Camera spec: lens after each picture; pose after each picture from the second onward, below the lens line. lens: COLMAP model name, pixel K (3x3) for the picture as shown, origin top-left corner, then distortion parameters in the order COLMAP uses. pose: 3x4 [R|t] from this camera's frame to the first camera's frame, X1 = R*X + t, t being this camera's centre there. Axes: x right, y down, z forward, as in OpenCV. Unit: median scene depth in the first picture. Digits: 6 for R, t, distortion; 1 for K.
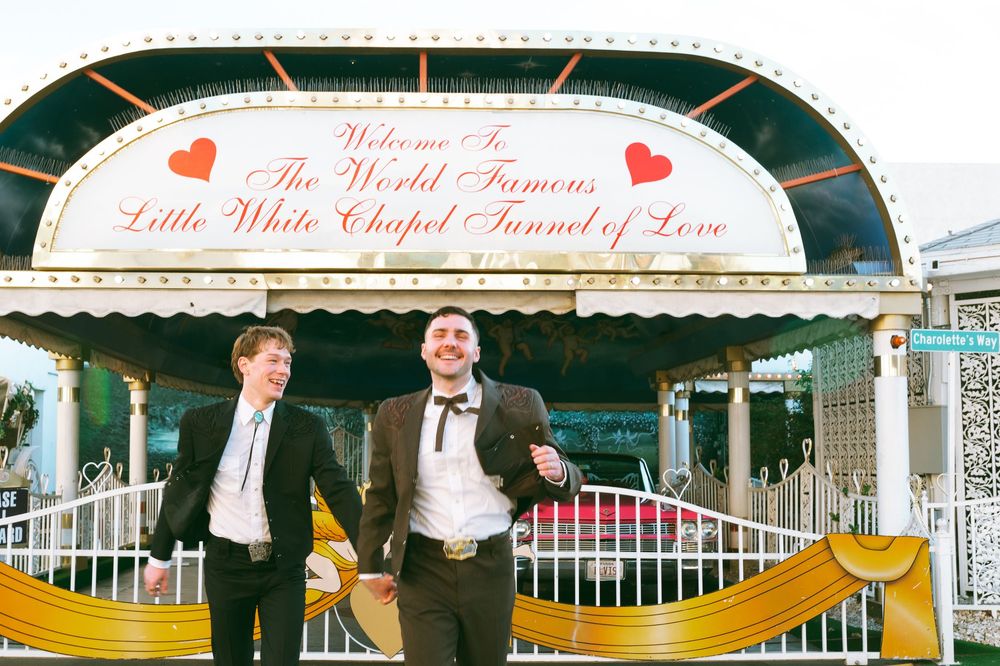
lens RADIAL K [[1136.0, 0, 429.7], [0, 1136.0, 379.3], [0, 0, 1]] dist [-0.054974, 0.056121]
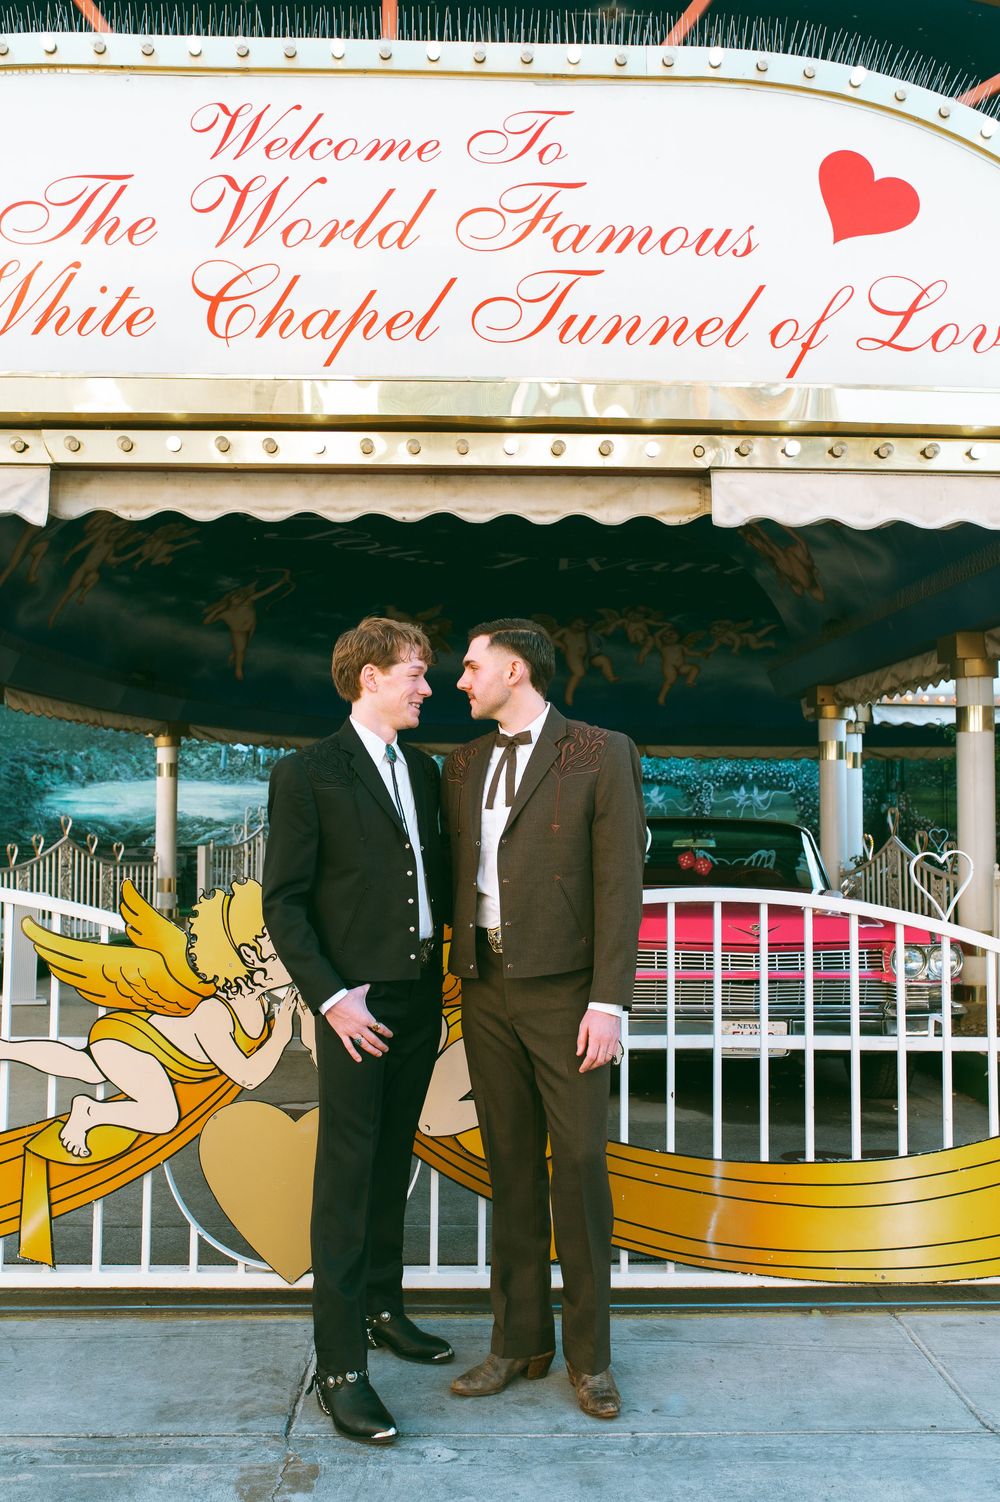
lens RADIAL K [[1451.4, 0, 494.3], [0, 1451.4, 754.9], [0, 0, 1]] dist [-0.061136, 0.095184]
pose [[0.999968, 0.002302, 0.007695, 0.034257], [-0.002449, 0.999814, 0.019106, 0.027801], [-0.007650, -0.019125, 0.999788, 0.394359]]
